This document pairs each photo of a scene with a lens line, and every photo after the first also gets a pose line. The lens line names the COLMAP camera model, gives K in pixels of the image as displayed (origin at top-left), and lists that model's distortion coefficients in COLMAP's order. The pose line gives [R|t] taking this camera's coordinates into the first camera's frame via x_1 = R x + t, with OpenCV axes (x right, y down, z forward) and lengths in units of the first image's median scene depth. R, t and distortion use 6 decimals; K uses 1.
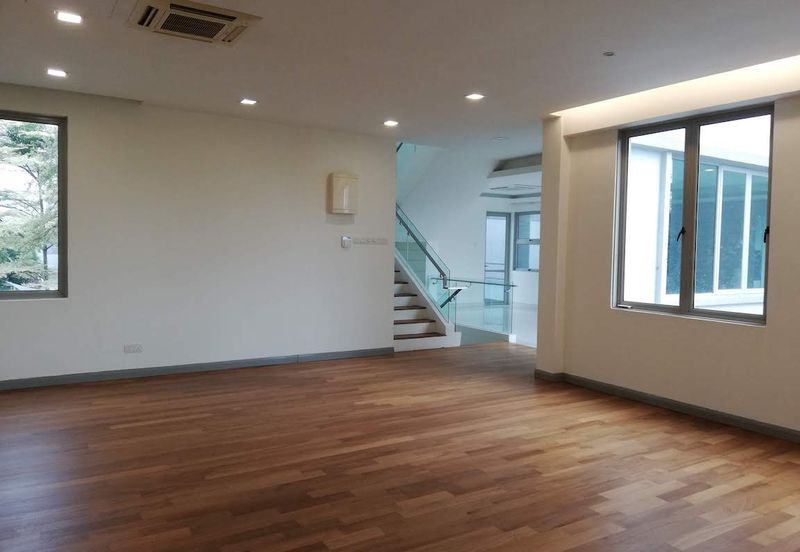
lens RADIAL K [[599.4, 0, 400.0], [0, 599.4, 276.0], [0, 0, 1]] dist [0.006326, -0.000372]
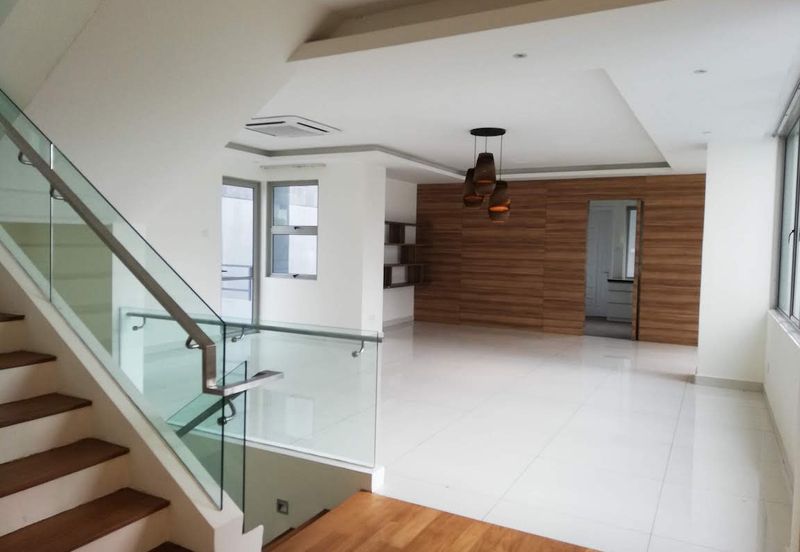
lens RADIAL K [[599.4, 0, 400.0], [0, 599.4, 276.0], [0, 0, 1]] dist [0.006326, -0.000372]
pose [[0.875544, -0.022329, 0.482622, 0.013666], [0.017233, 0.999739, 0.014991, -0.017564], [-0.482830, -0.004808, 0.875701, 0.414709]]
